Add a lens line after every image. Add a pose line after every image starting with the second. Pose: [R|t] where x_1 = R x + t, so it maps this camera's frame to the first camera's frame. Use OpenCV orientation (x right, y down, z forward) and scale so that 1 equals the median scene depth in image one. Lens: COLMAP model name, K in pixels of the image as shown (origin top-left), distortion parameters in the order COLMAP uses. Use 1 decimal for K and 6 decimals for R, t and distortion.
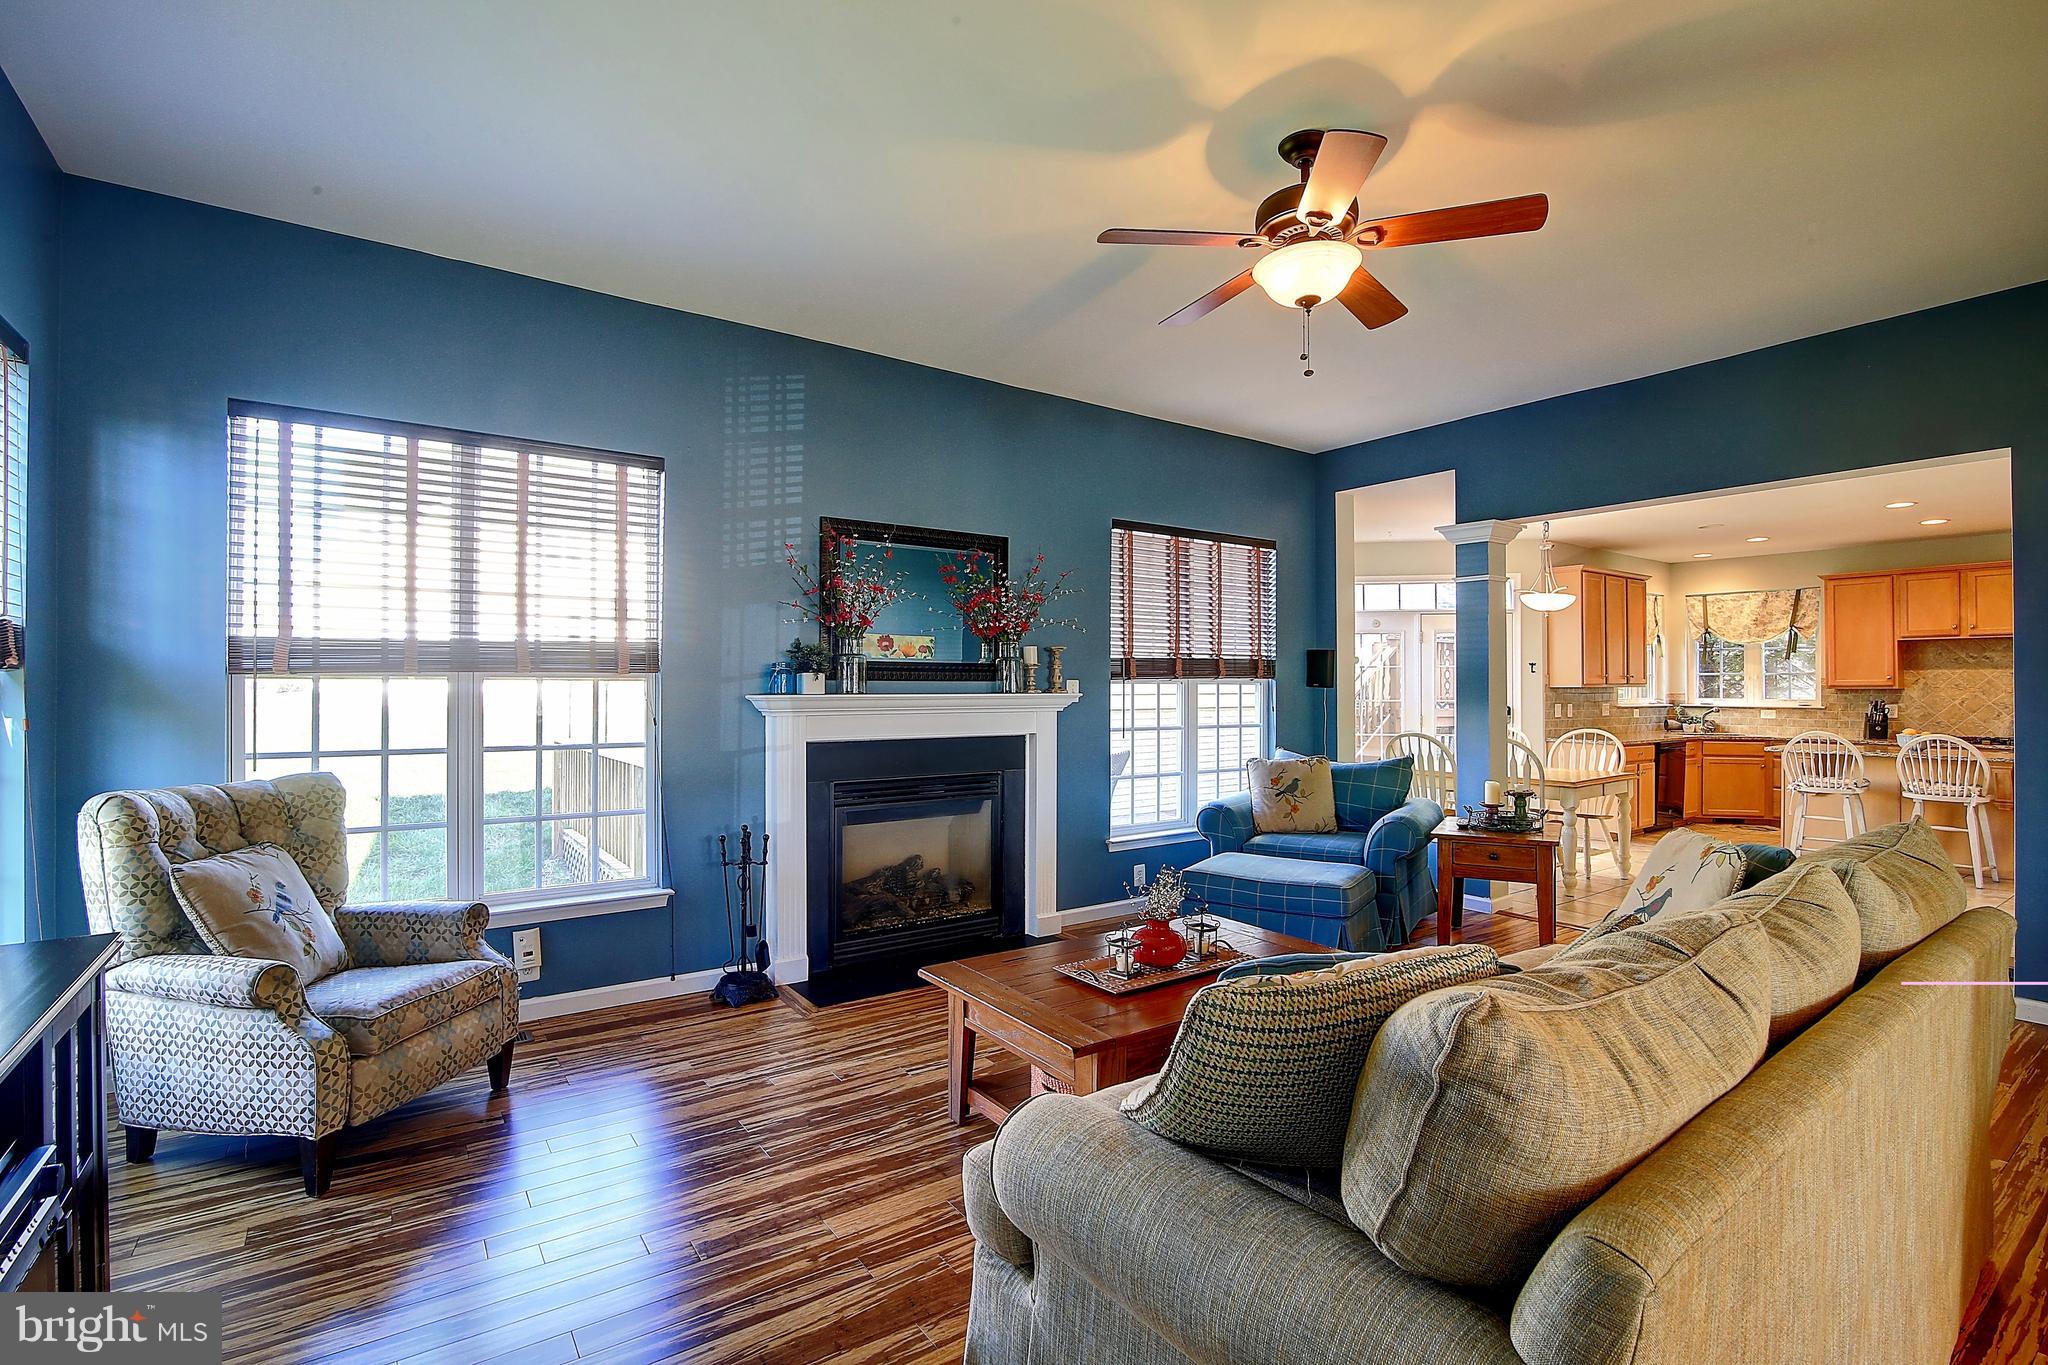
lens RADIAL K [[939.2, 0, 1026.4], [0, 939.2, 680.7], [0, 0, 1]] dist [-0.017794, 0.000314]
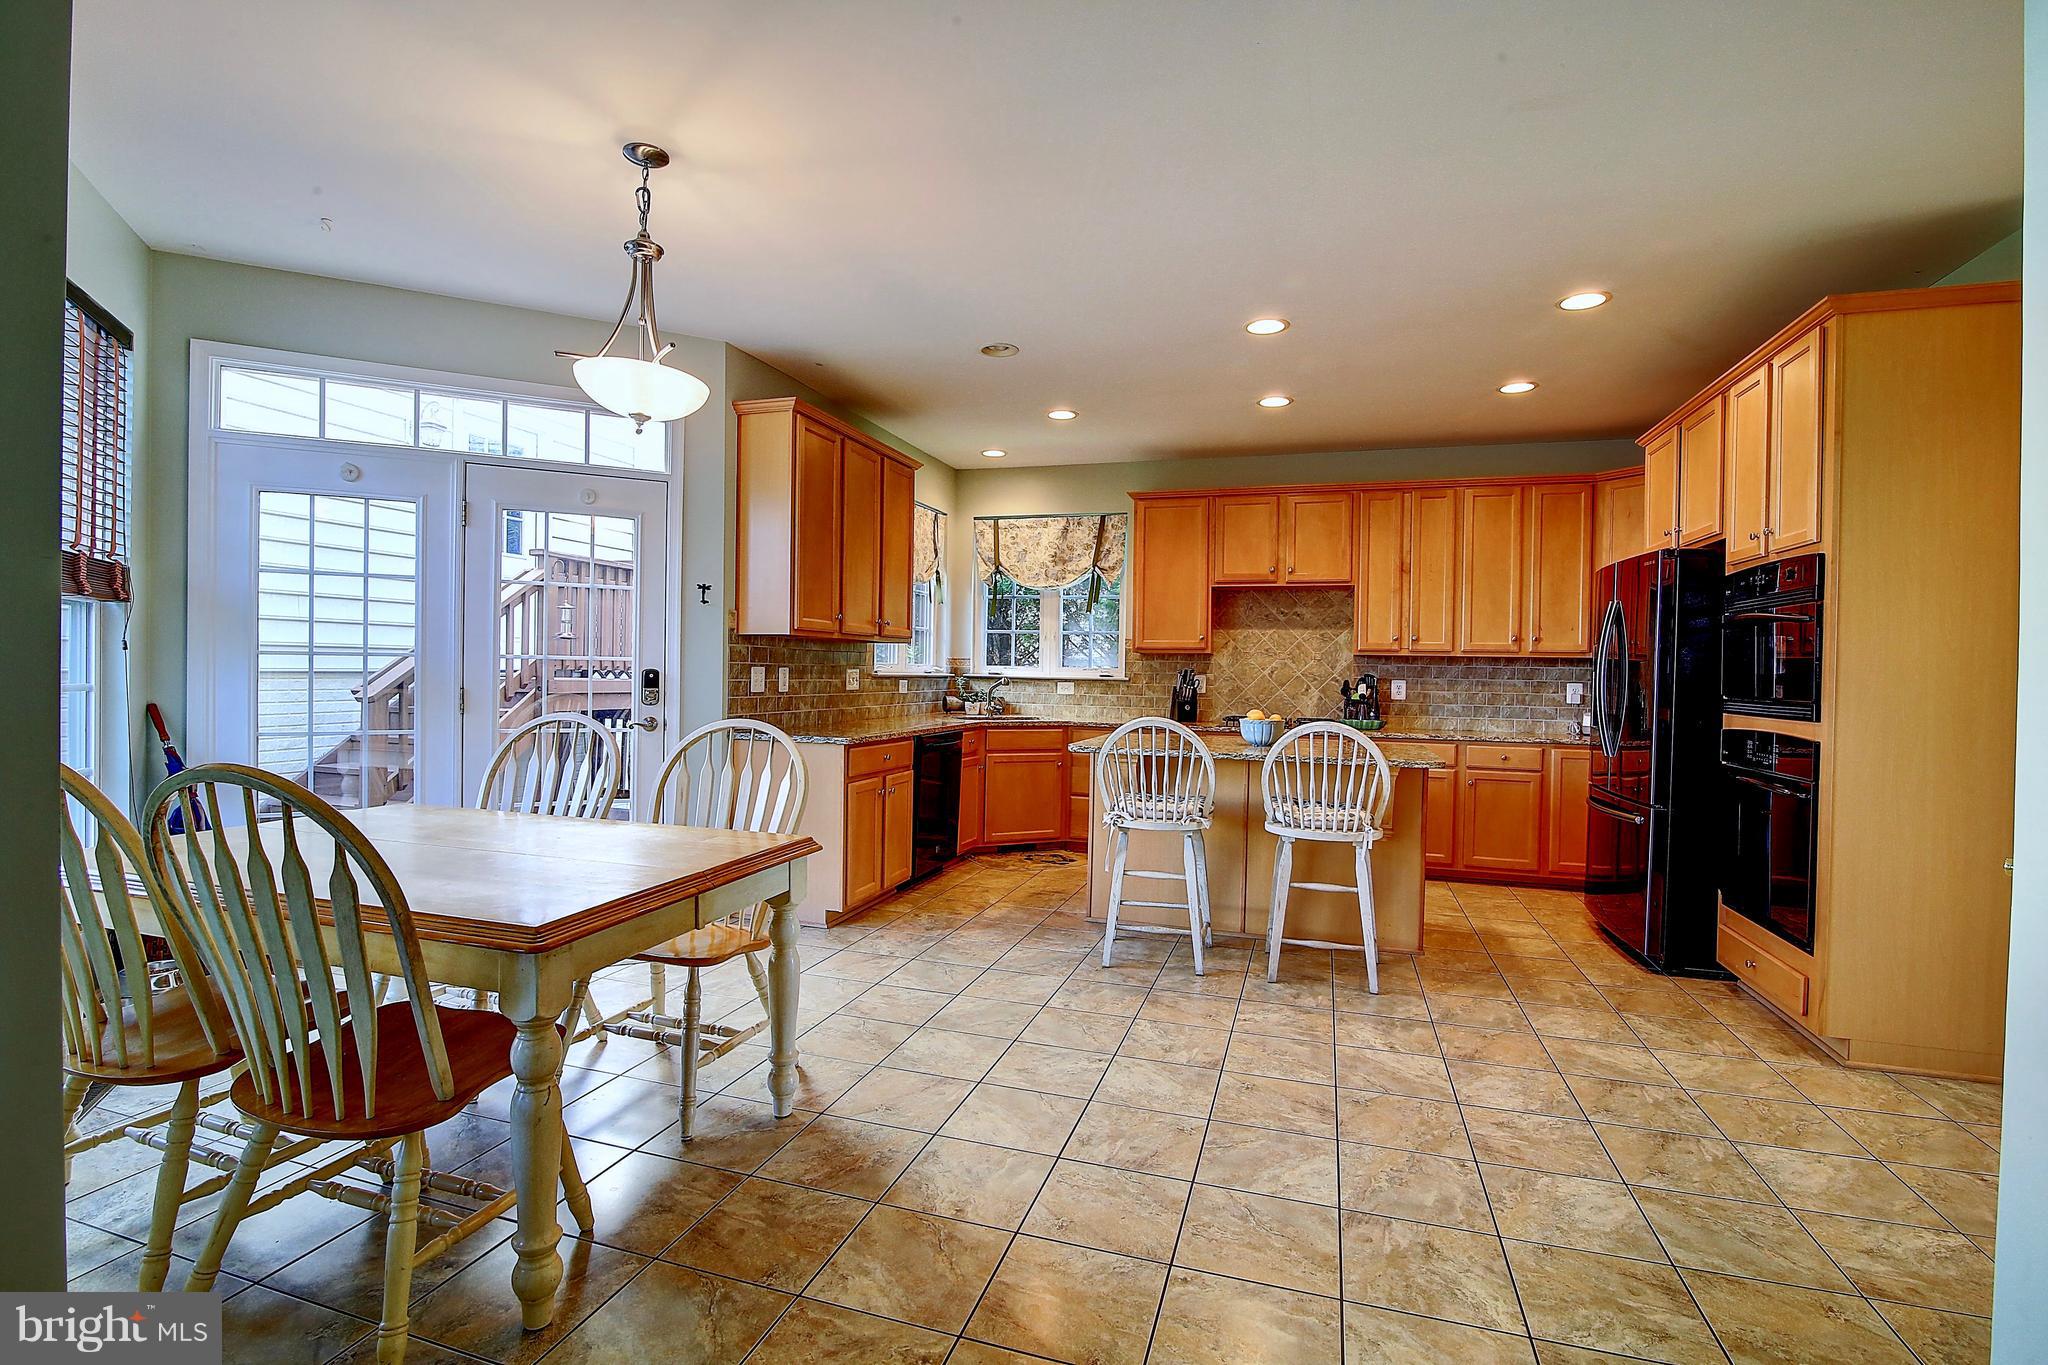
lens RADIAL K [[939.2, 0, 1026.4], [0, 939.2, 680.7], [0, 0, 1]] dist [-0.017794, 0.000314]
pose [[0.796195, 0.006911, 0.605001, 0.371811], [-0.021357, 0.999633, 0.016686, 0.020712], [-0.604663, -0.026206, 0.796050, 0.488027]]
